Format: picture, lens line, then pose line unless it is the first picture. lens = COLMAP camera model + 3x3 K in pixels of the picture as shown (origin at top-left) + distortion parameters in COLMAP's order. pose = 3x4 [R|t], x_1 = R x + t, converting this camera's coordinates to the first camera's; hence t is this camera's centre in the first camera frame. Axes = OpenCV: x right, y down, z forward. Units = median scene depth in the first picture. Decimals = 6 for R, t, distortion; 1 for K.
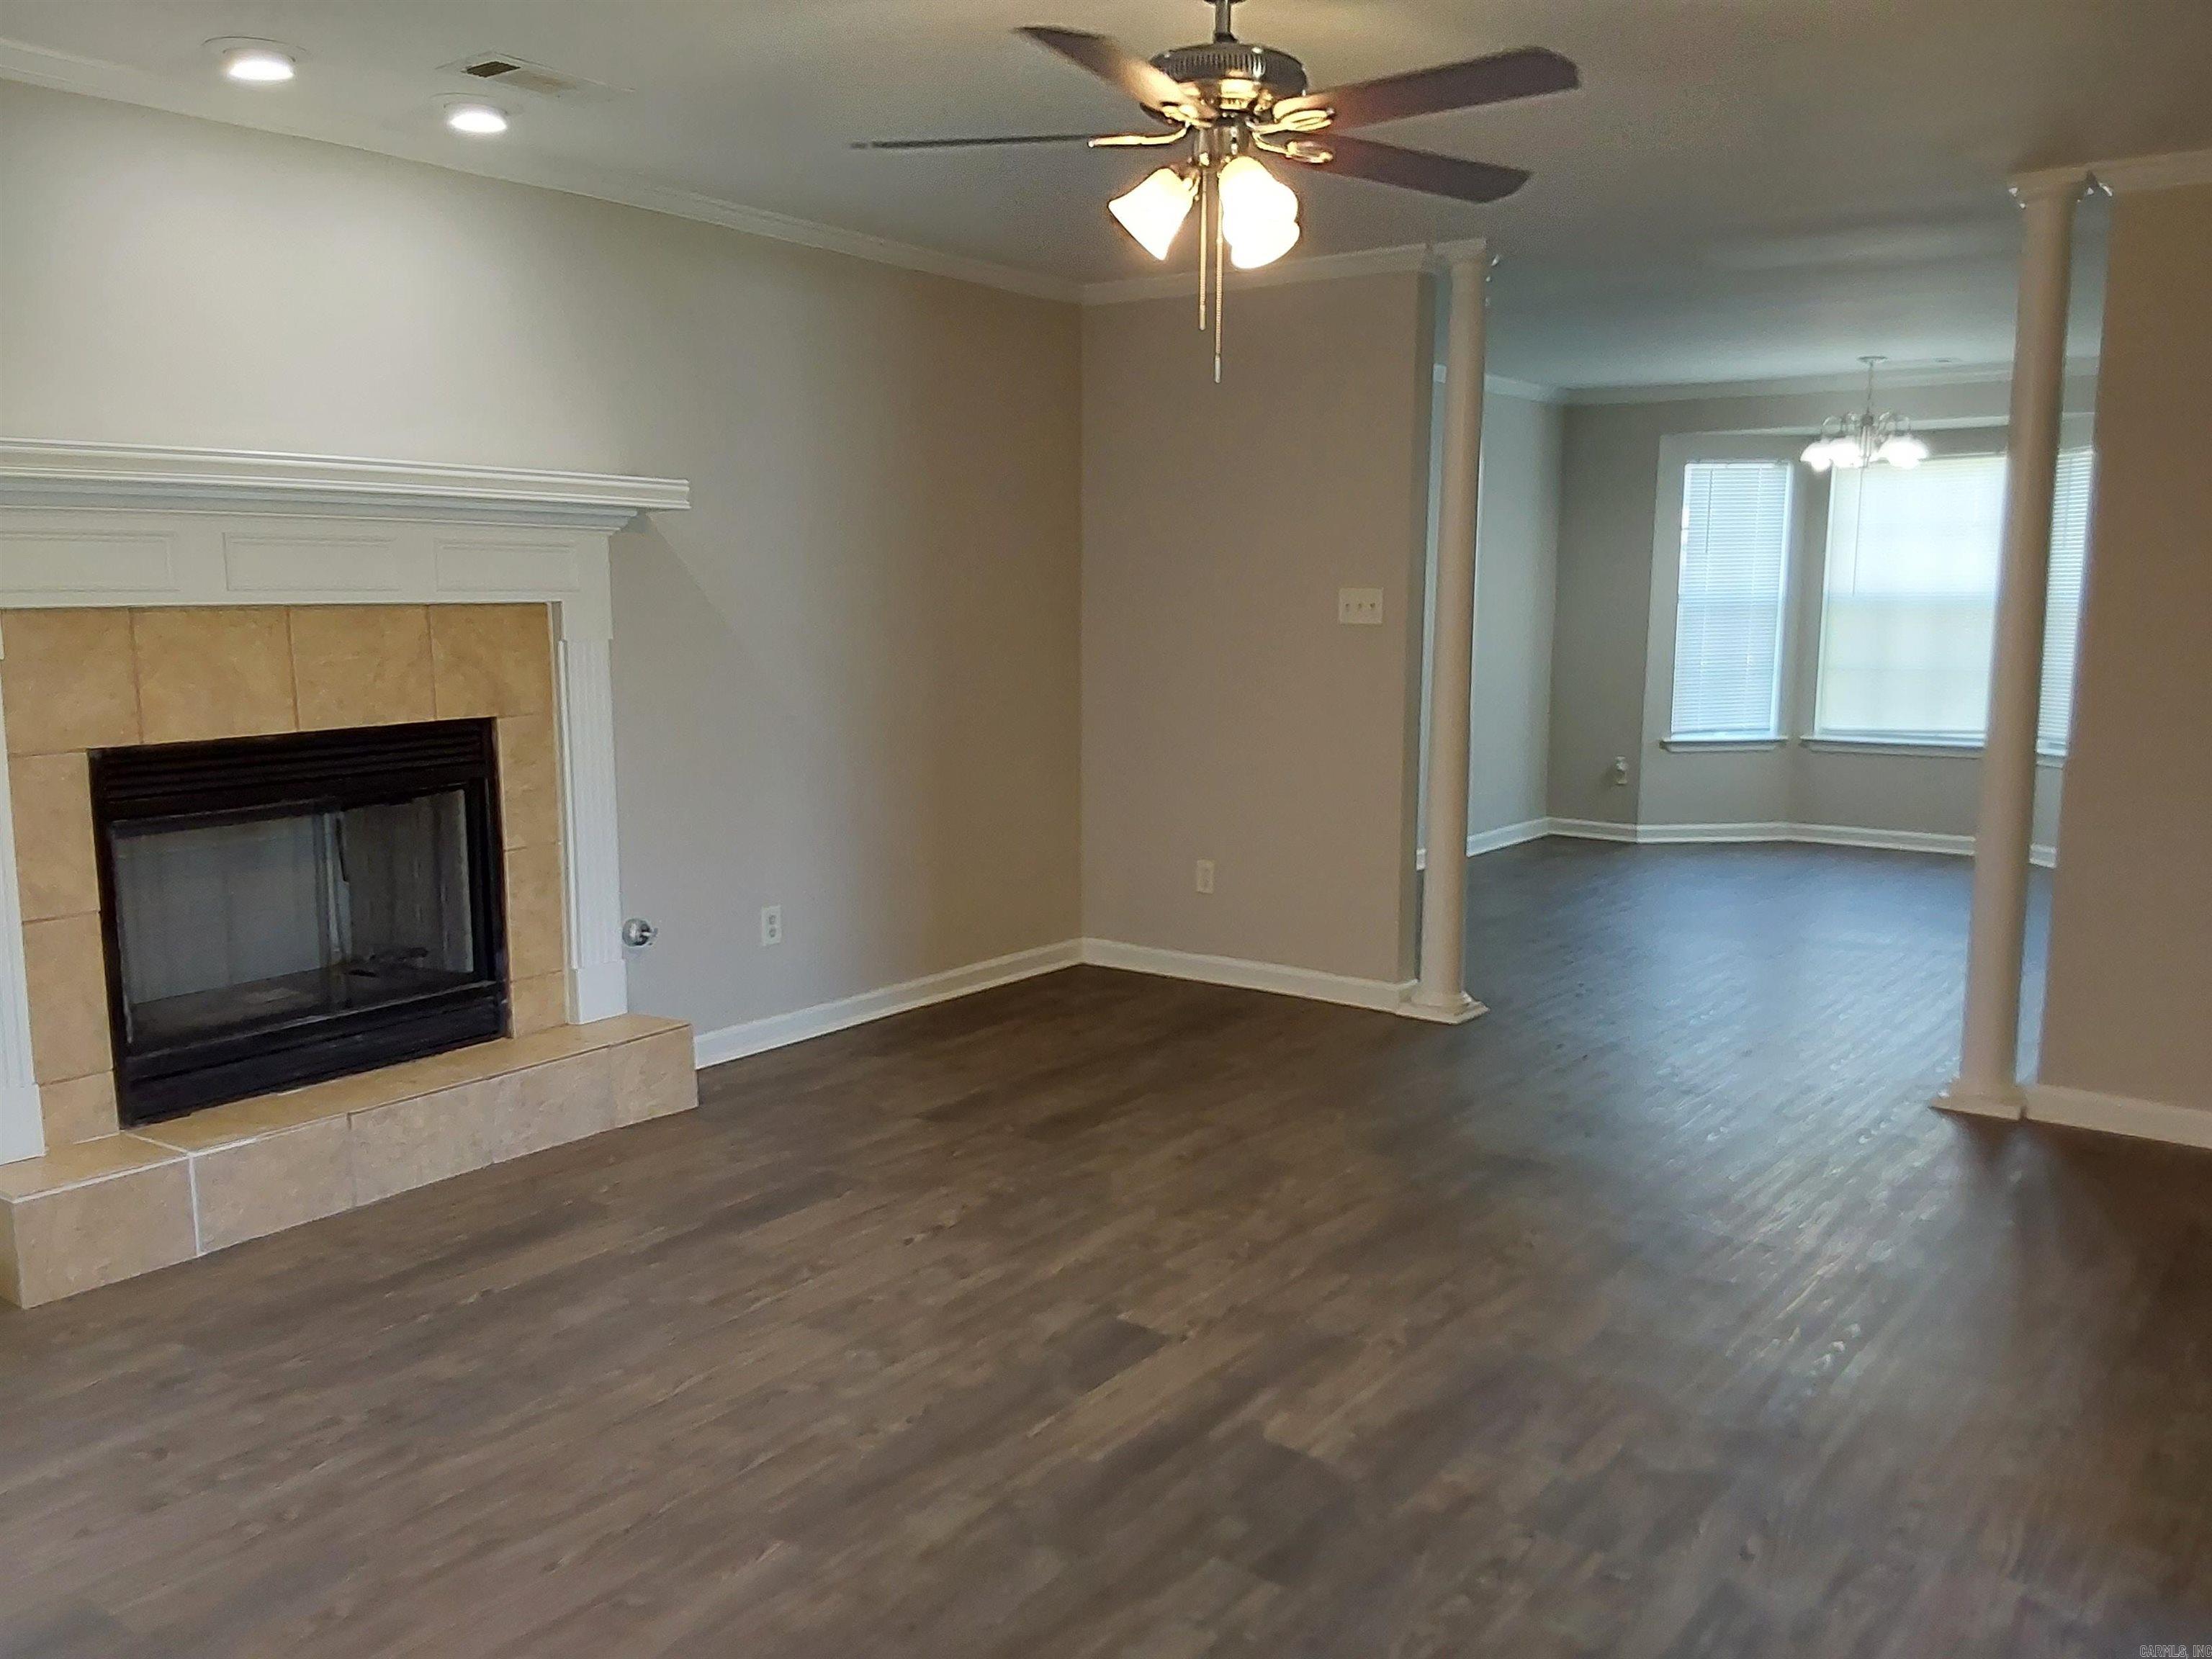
lens RADIAL K [[1774.9, 0, 1118.6], [0, 1774.9, 828.6], [0, 0, 1]] dist [0.101192, -0.162671]
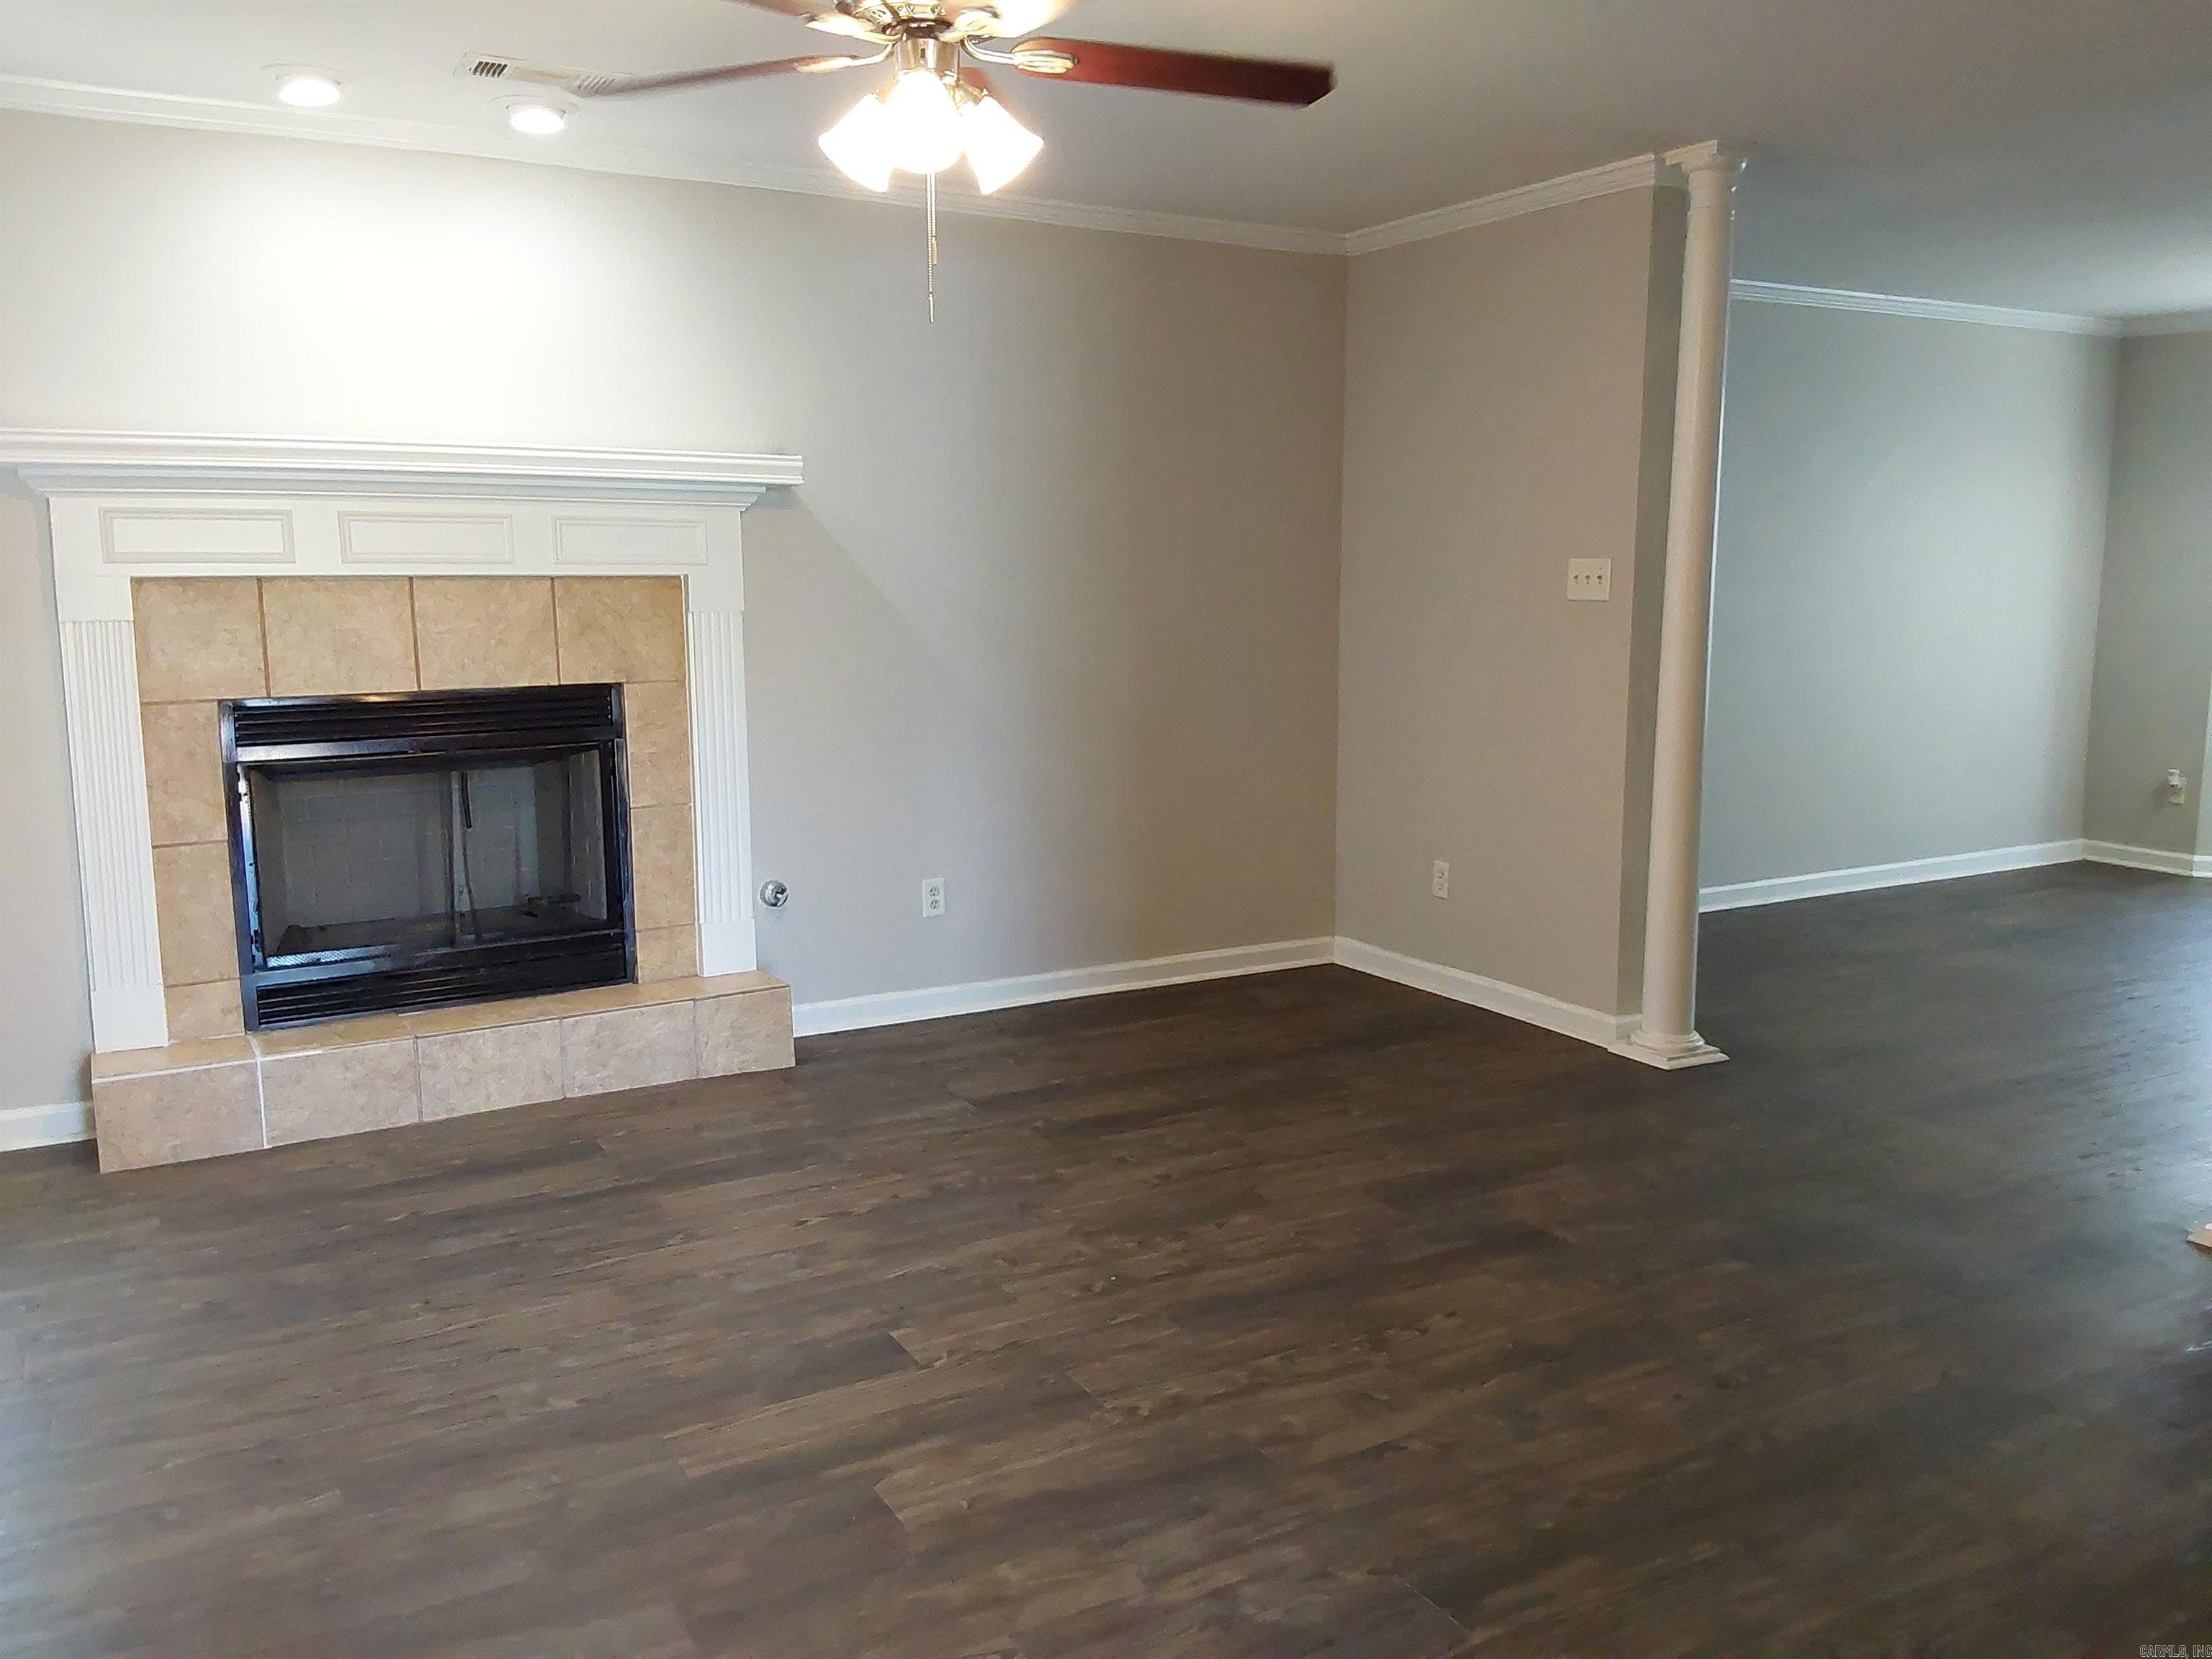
lens RADIAL K [[1774.9, 0, 1112.8], [0, 1774.9, 818.0], [0, 0, 1]] dist [0.101192, -0.162671]
pose [[0.918268, 0.051650, -0.392575, 0.338160], [-0.050398, 0.998638, 0.013503, -0.010440], [0.392738, 0.007385, 0.919621, 0.133449]]
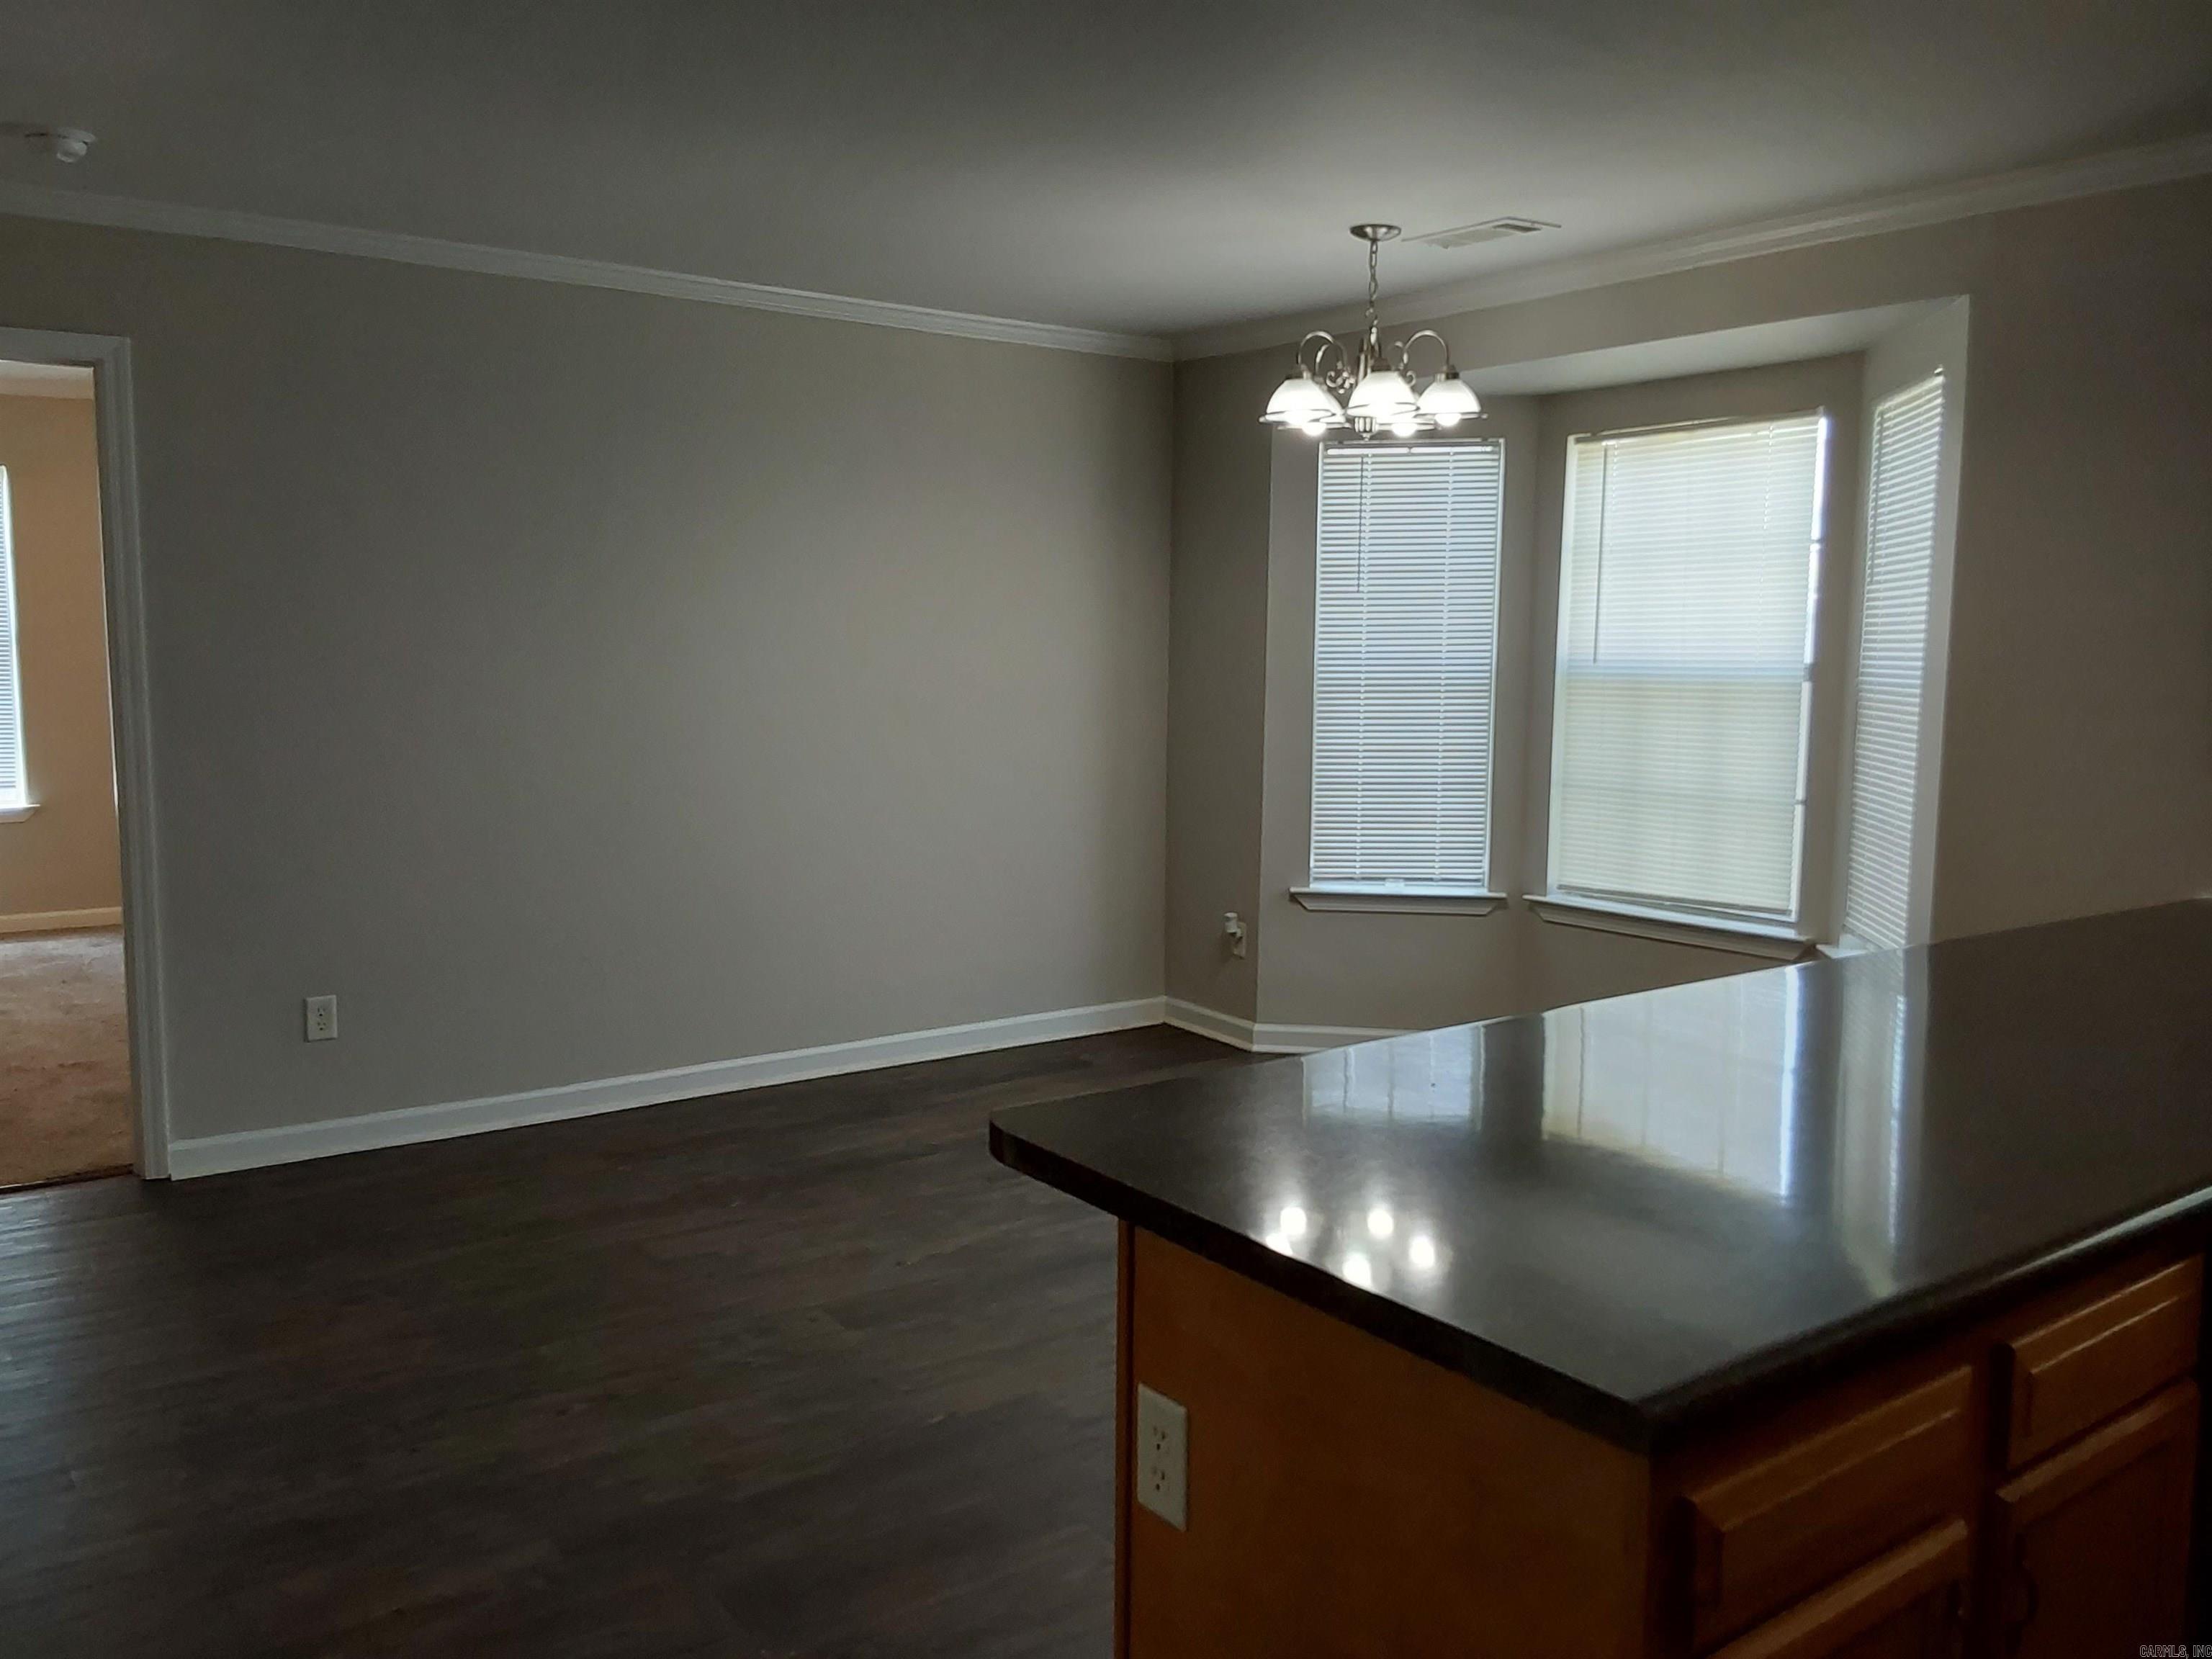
lens RADIAL K [[1774.9, 0, 1098.5], [0, 1774.9, 826.9], [0, 0, 1]] dist [0.101192, -0.162671]
pose [[0.957983, 0.037596, -0.284349, 0.867759], [-0.047472, 0.998482, -0.027919, -0.106505], [0.282868, 0.040245, 0.958314, 0.804439]]
